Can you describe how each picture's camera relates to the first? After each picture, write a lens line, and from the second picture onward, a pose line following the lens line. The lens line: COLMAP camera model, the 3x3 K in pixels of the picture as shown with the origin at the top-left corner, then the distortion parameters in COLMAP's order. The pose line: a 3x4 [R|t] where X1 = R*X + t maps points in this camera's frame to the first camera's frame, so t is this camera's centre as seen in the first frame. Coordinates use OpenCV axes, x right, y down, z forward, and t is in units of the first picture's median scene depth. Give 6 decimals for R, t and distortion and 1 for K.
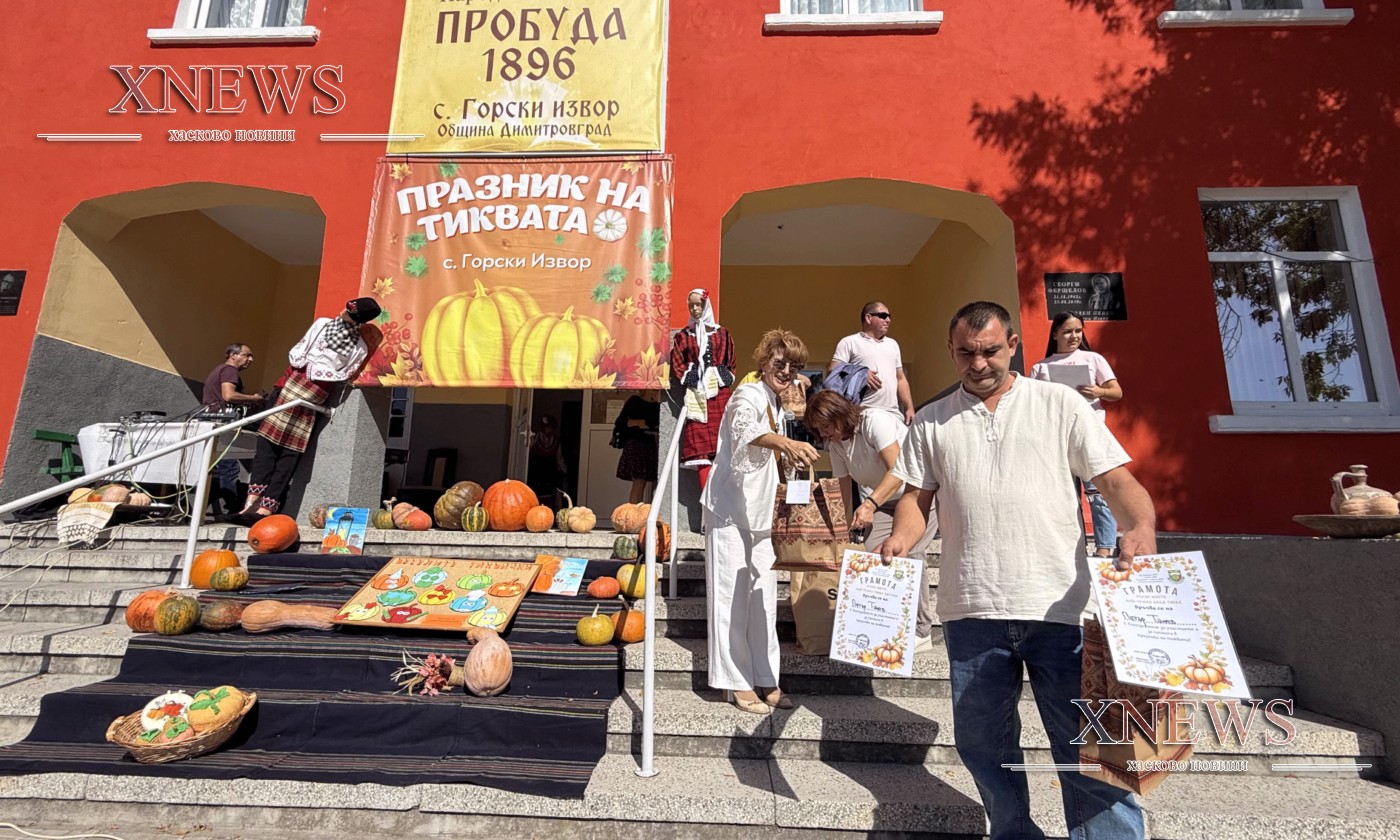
lens RADIAL K [[586.9, 0, 701.6], [0, 586.9, 418.5], [0, 0, 1]] dist [-0.002549, 0.000913]
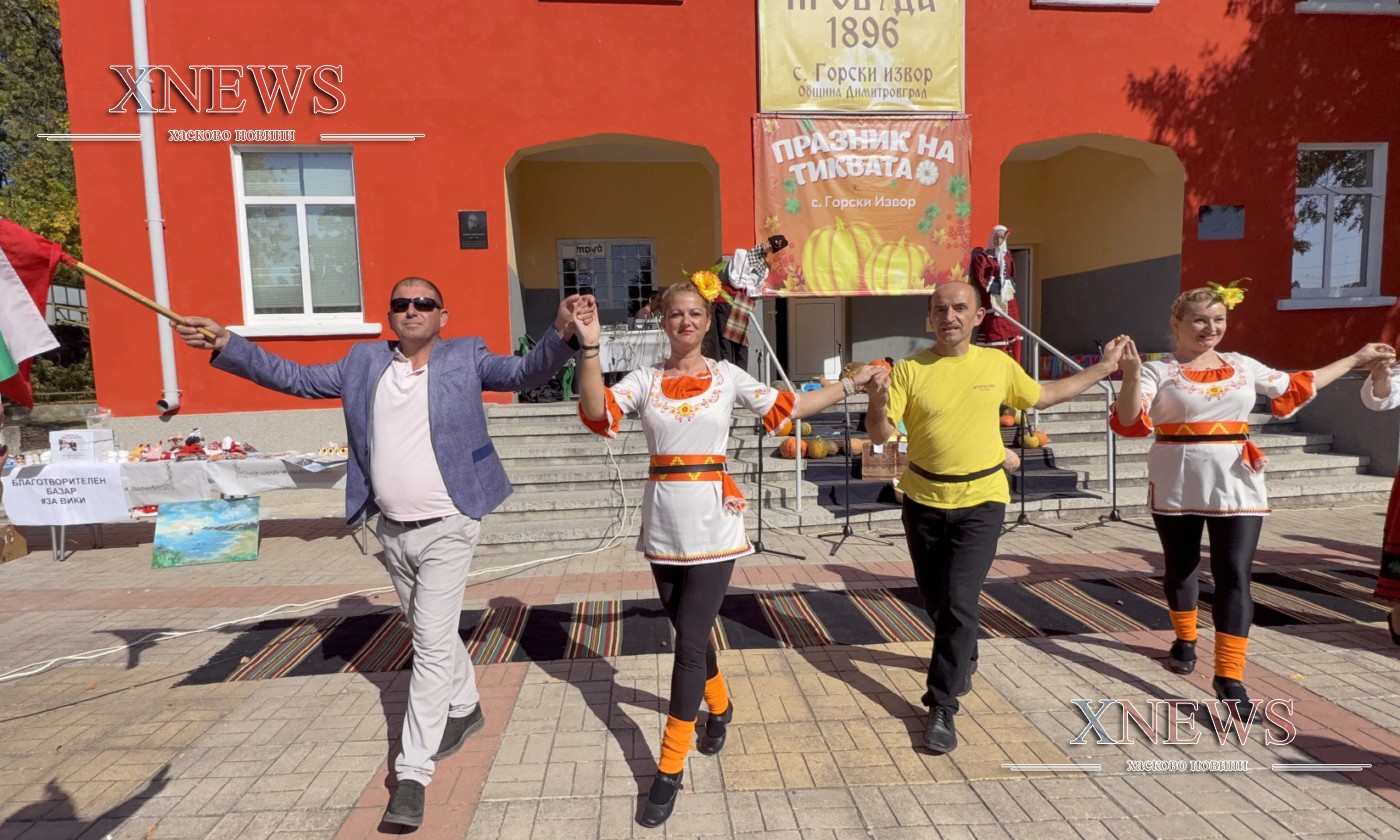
lens RADIAL K [[654.1, 0, 698.9], [0, 654.1, 415.2], [0, 0, 1]] dist [0.002929, -0.001327]
pose [[0.988380, -0.057994, 0.140507, -0.929562], [0.018632, 0.963611, 0.266660, -0.196619], [-0.150859, -0.260943, 0.953494, -0.538049]]
